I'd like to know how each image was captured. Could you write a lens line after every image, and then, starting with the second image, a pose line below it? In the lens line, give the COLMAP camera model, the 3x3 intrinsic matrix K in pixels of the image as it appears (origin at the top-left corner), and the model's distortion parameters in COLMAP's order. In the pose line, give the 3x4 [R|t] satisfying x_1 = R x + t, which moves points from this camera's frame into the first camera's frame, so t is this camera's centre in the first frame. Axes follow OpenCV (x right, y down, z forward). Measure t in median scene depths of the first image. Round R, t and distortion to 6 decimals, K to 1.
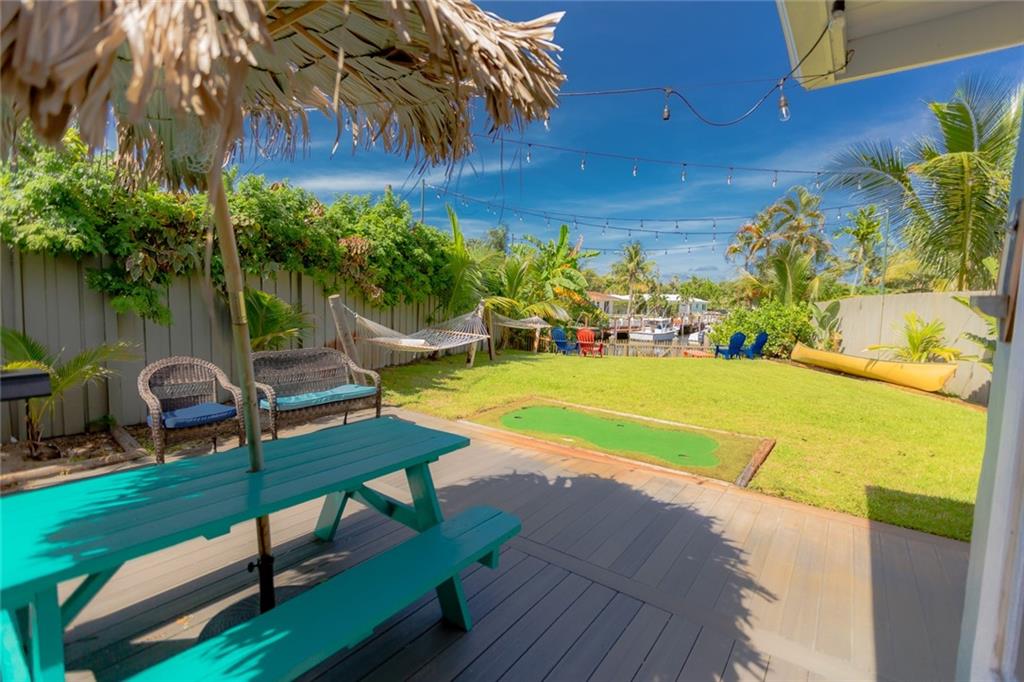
lens RADIAL K [[456.8, 0, 512.0], [0, 456.8, 341.0], [0, 0, 1]] dist [0.002753, 0.000050]
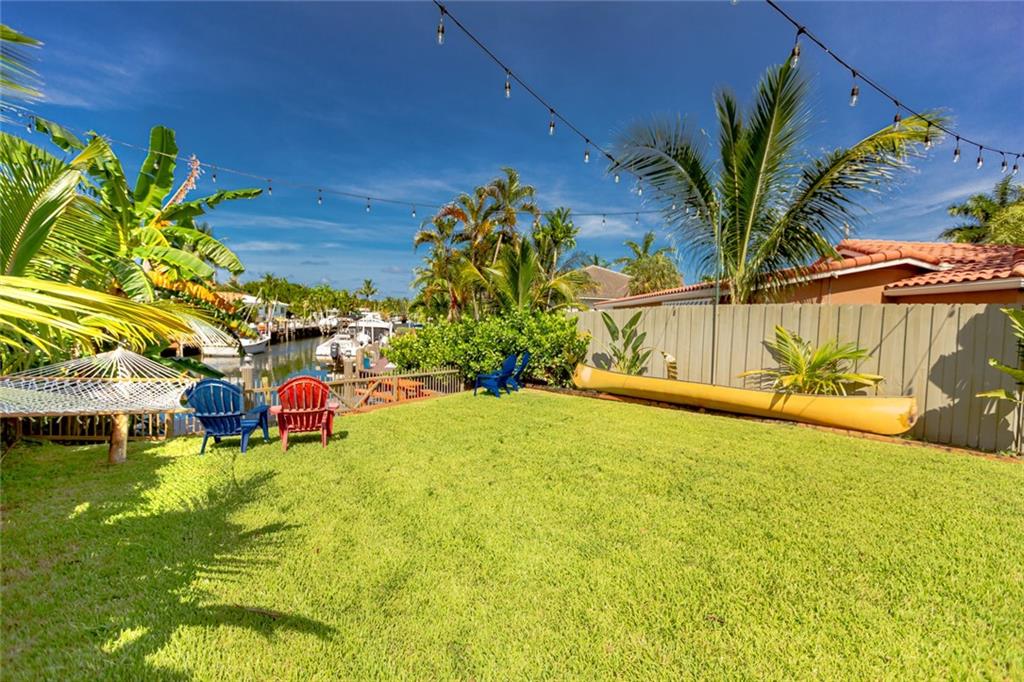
lens RADIAL K [[463.6, 0, 516.4], [0, 463.6, 318.9], [0, 0, 1]] dist [0.003750, 0.000239]
pose [[0.622092, -0.008499, 0.782898, -0.040616], [0.051478, 0.998221, -0.030068, -0.064653], [-0.781250, 0.059007, 0.621423, 0.744077]]
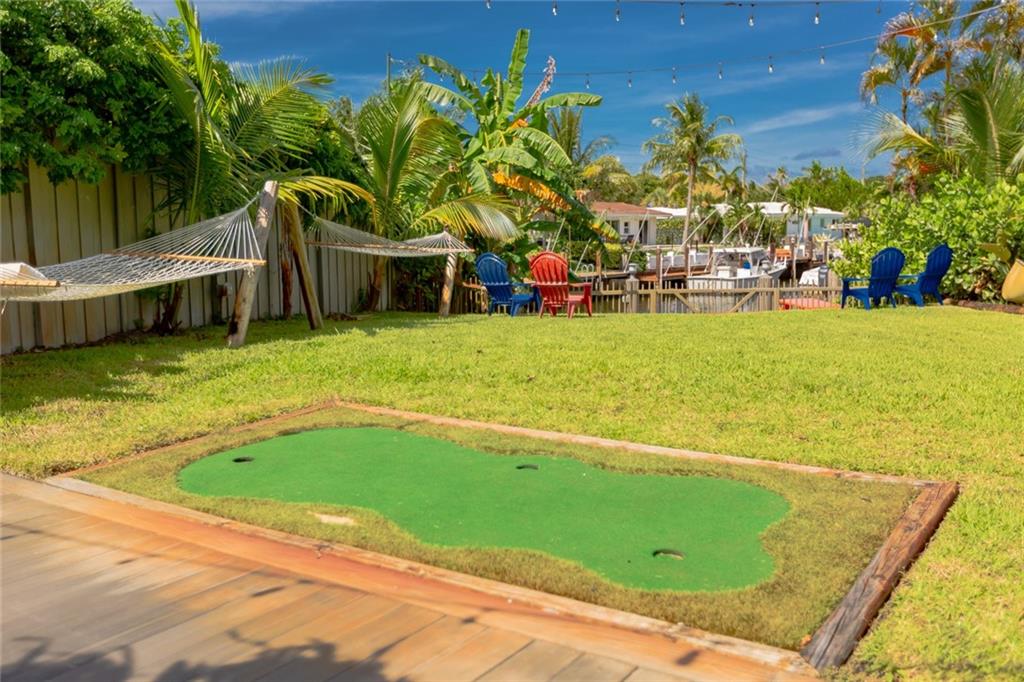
lens RADIAL K [[897.2, 0, 512.0], [0, 897.2, 341.0], [0, 0, 1]] dist [-0.007215, -0.003041]
pose [[0.997853, -0.048616, 0.043889, 0.104185], [0.047137, 0.998305, 0.034145, 0.033857], [-0.045475, -0.032002, 0.998453, 0.166500]]
